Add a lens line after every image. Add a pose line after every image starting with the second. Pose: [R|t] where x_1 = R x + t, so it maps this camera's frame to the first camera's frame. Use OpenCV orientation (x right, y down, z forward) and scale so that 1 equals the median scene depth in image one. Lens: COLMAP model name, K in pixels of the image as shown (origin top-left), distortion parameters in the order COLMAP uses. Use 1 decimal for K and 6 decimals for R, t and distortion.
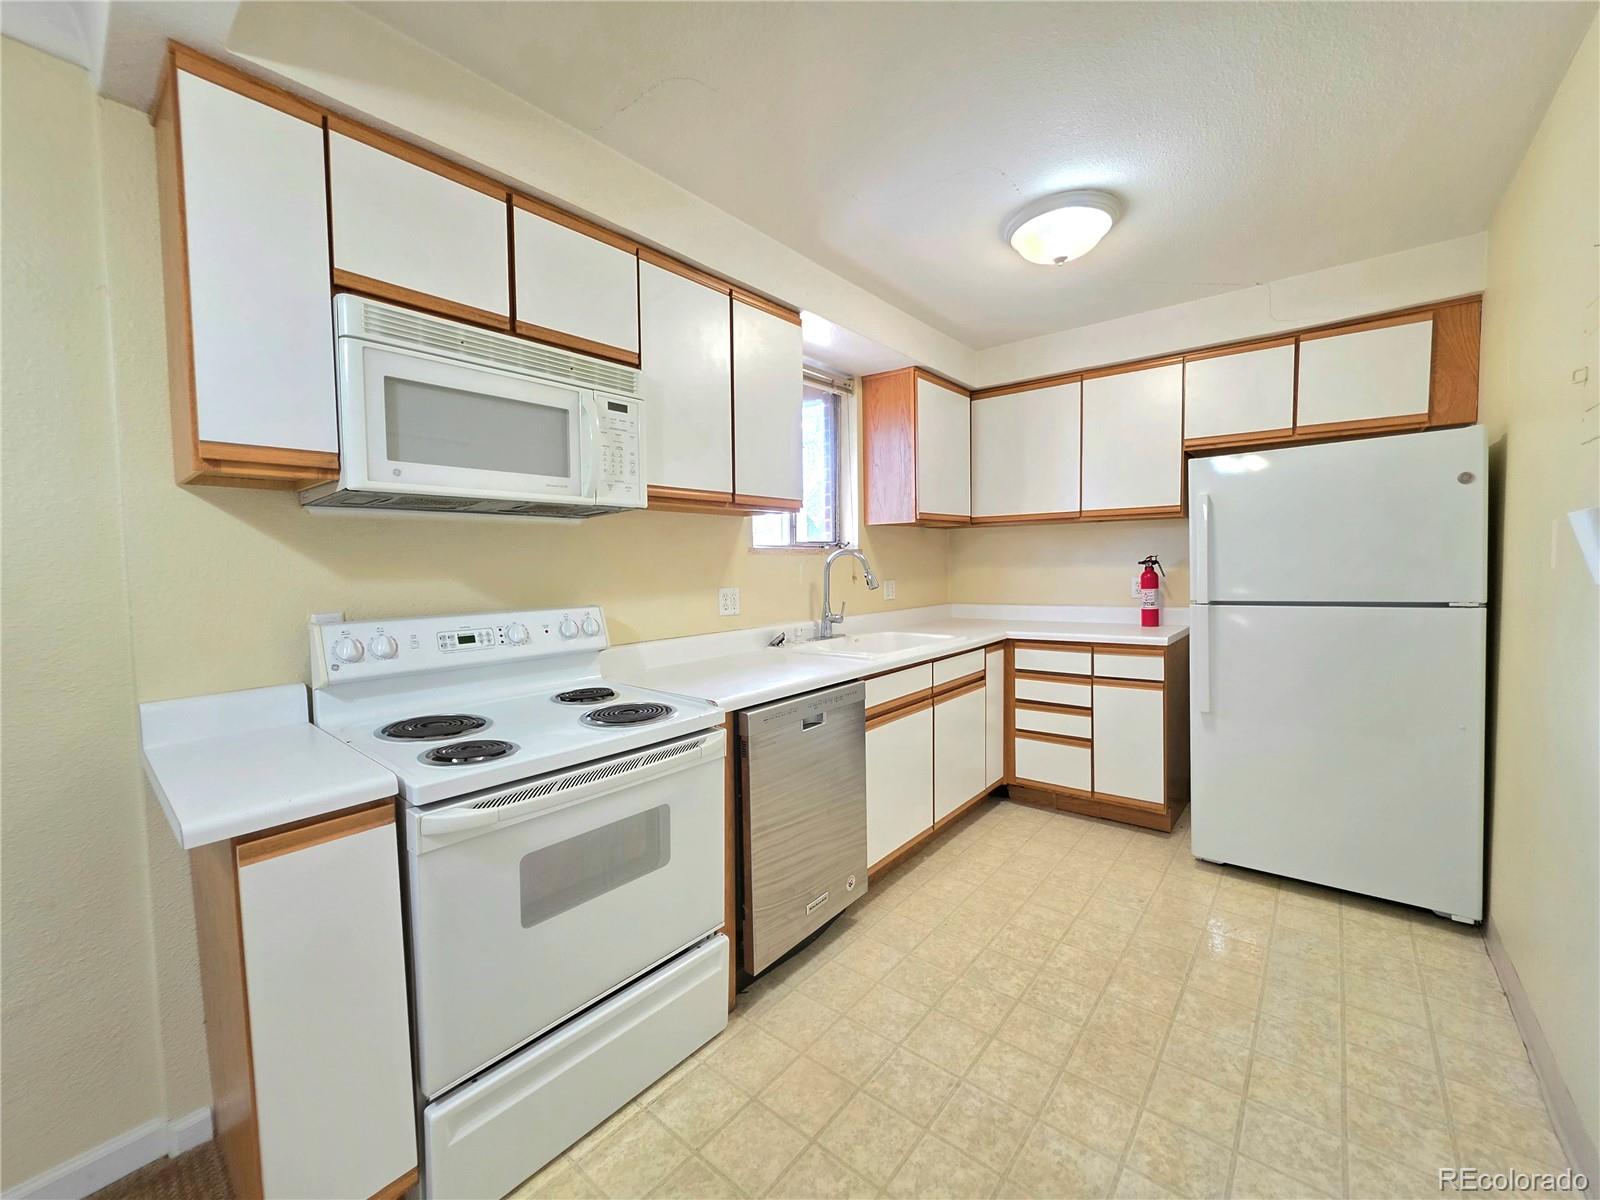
lens RADIAL K [[652.8, 0, 800.0], [0, 652.8, 600.0], [0, 0, 1]] dist [-0.003363, 0.000209]
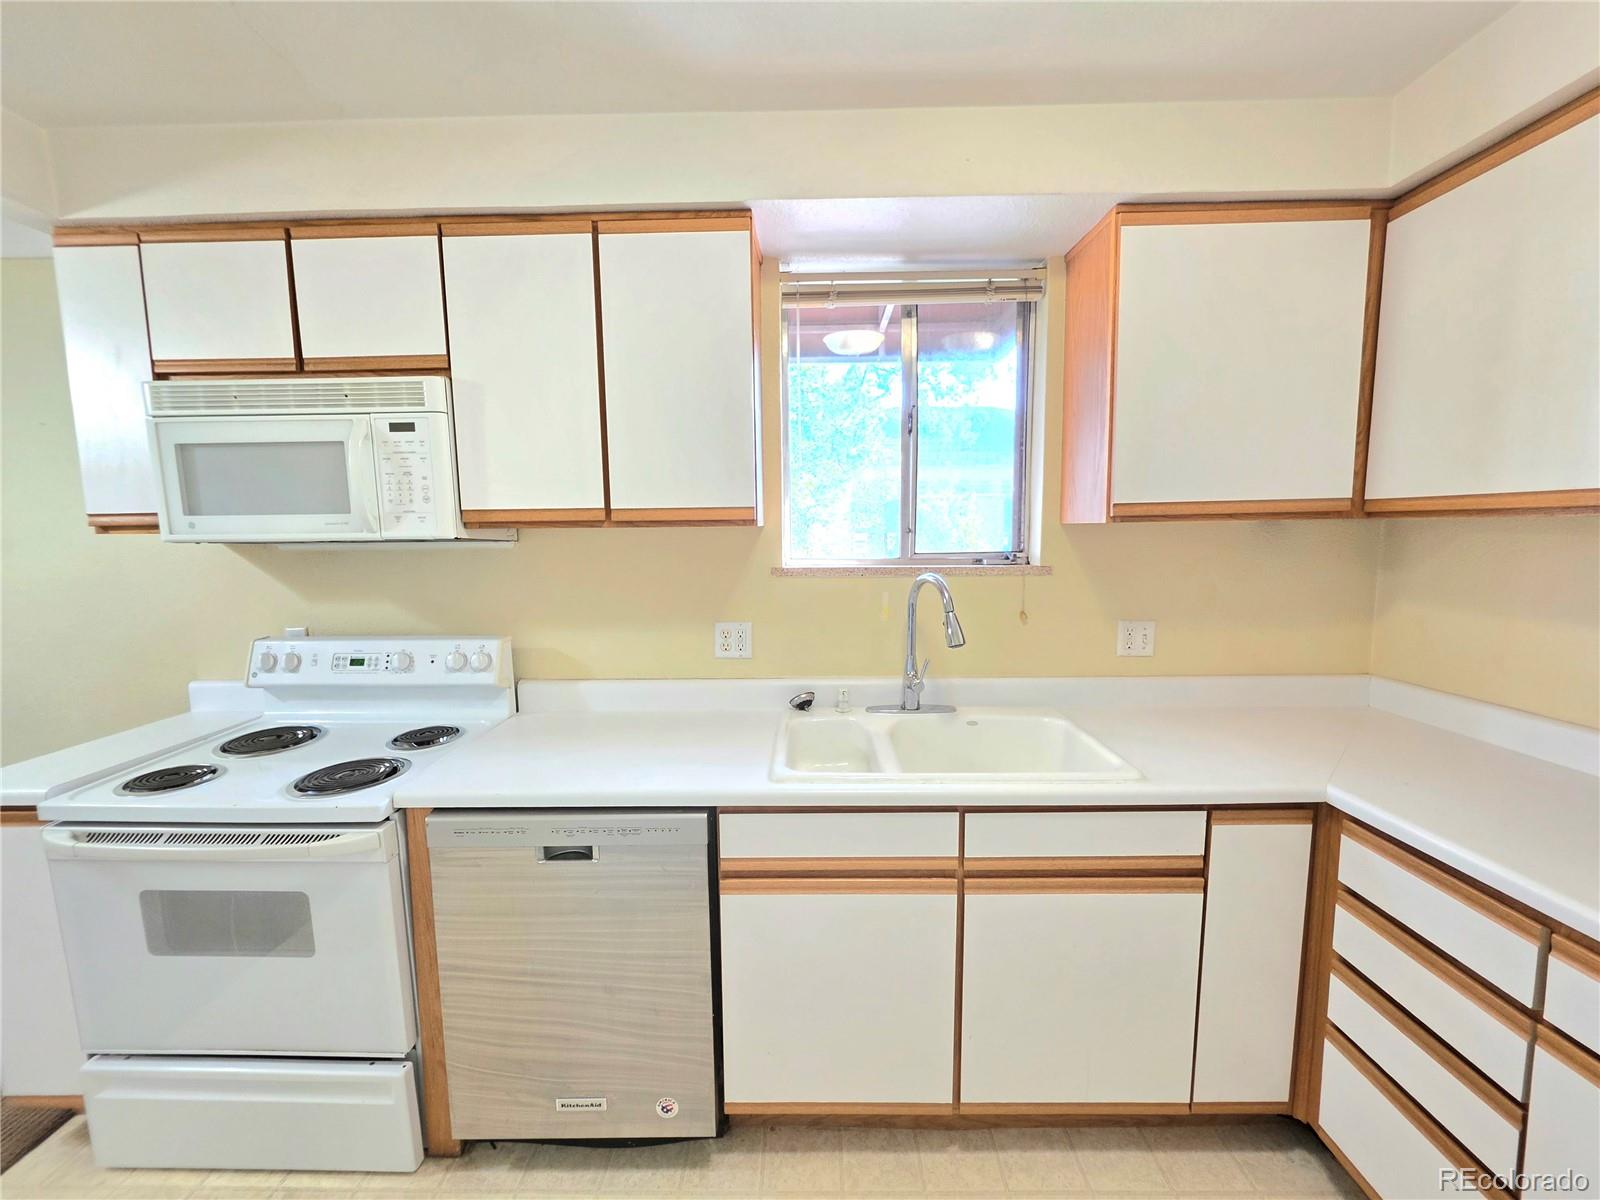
lens RADIAL K [[652.8, 0, 800.0], [0, 652.8, 600.0], [0, 0, 1]] dist [-0.003363, 0.000209]
pose [[0.621451, 0.097967, -0.777304, 0.697970], [-0.043987, 0.994949, 0.090230, -0.154274], [0.782218, -0.021883, 0.622621, 0.801851]]
